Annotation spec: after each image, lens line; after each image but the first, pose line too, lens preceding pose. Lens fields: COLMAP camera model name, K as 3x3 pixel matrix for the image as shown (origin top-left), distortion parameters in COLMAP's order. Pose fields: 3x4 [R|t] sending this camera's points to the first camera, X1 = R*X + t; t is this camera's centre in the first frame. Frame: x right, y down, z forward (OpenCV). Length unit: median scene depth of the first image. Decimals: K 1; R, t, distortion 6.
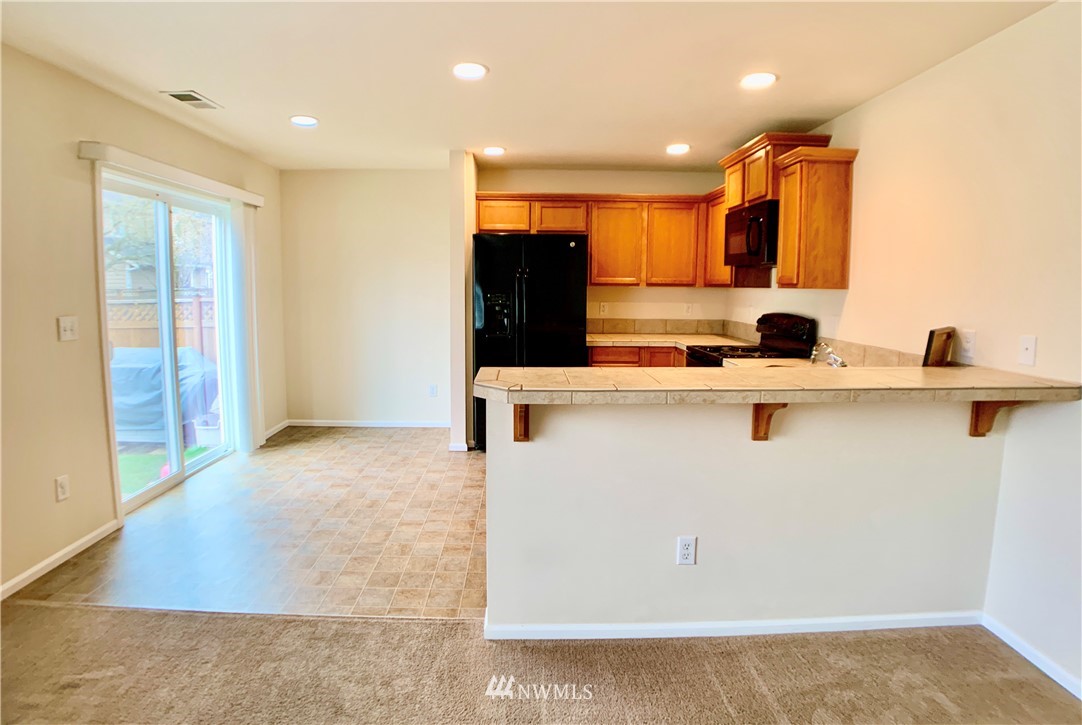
lens RADIAL K [[562.4, 0, 527.5], [0, 562.4, 344.7], [0, 0, 1]] dist [-0.079984, -0.000347]
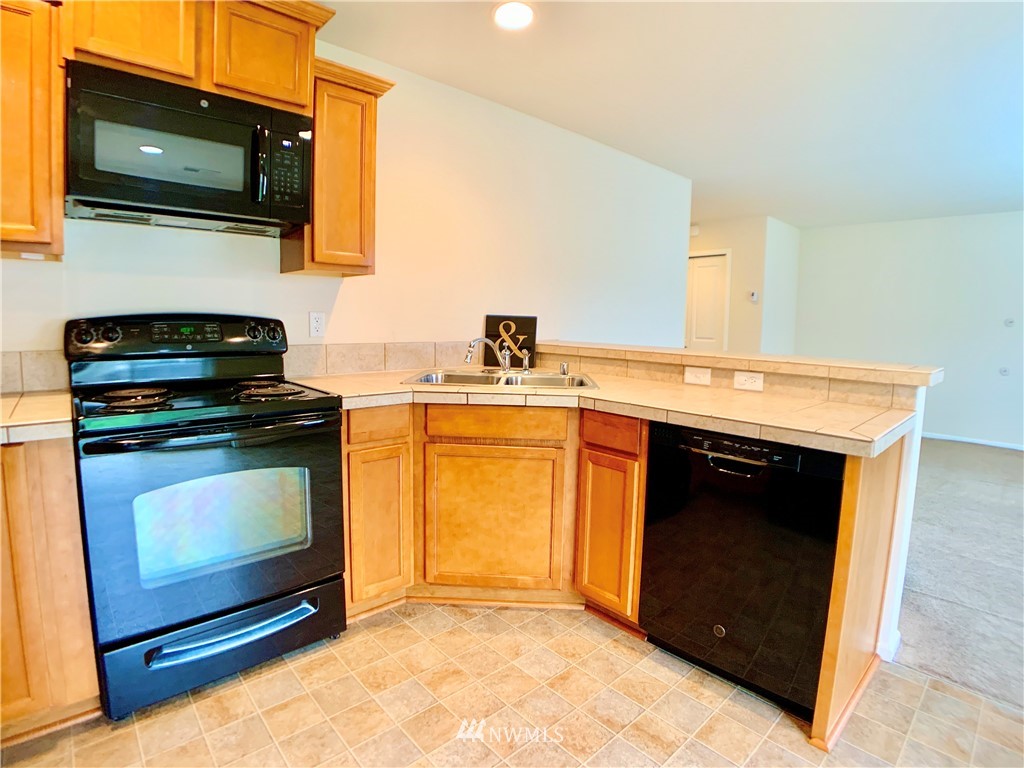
lens RADIAL K [[521.1, 0, 506.8], [0, 521.1, 377.5], [0, 0, 1]] dist [-0.068906, 0.000516]
pose [[-0.666092, -0.093170, 0.740027, -0.107126], [0.059923, 0.982276, 0.177605, -0.059439], [-0.743459, 0.162645, -0.648703, 1.011014]]
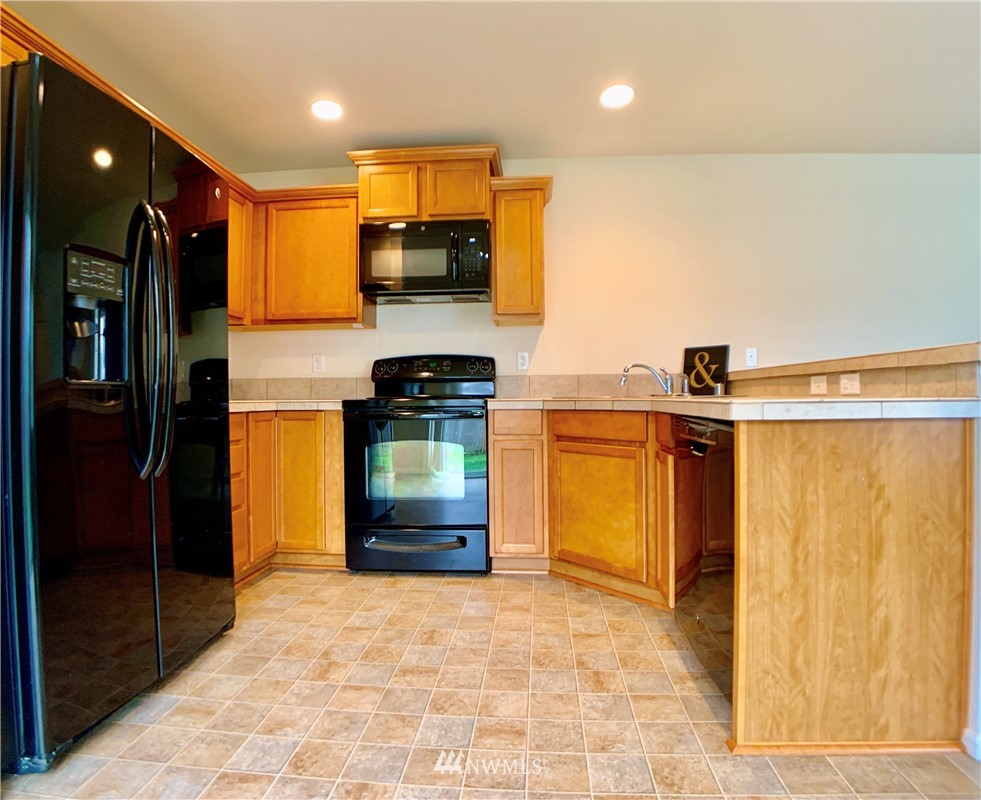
lens RADIAL K [[546.6, 0, 490.5], [0, 546.6, 400.0], [0, 0, 1]] dist [-0.060411, -0.001258]
pose [[0.085363, -0.006111, 0.996331, -0.359398], [0.114195, 0.993451, -0.003691, 0.025638], [-0.989784, 0.114091, 0.085502, 0.778395]]
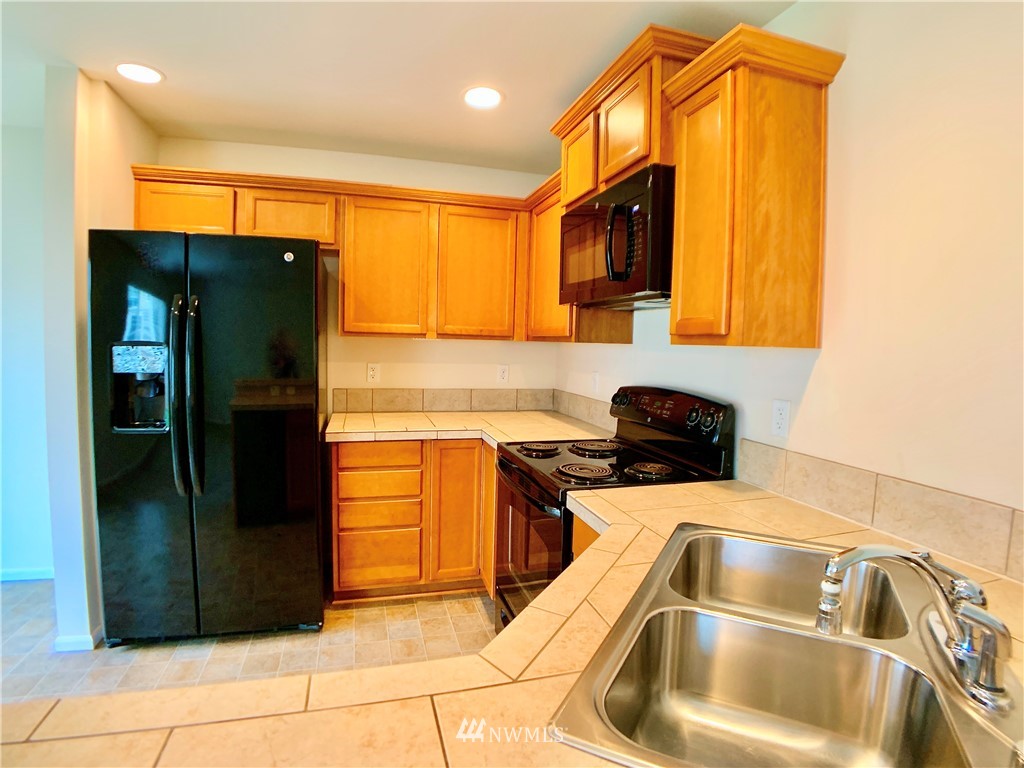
lens RADIAL K [[521.1, 0, 506.8], [0, 521.1, 377.5], [0, 0, 1]] dist [-0.068906, 0.000516]
pose [[0.963866, 0.000748, 0.266386, 0.154482], [0.007661, 0.999505, -0.030526, -0.048732], [-0.266277, 0.031464, 0.963383, 0.488826]]
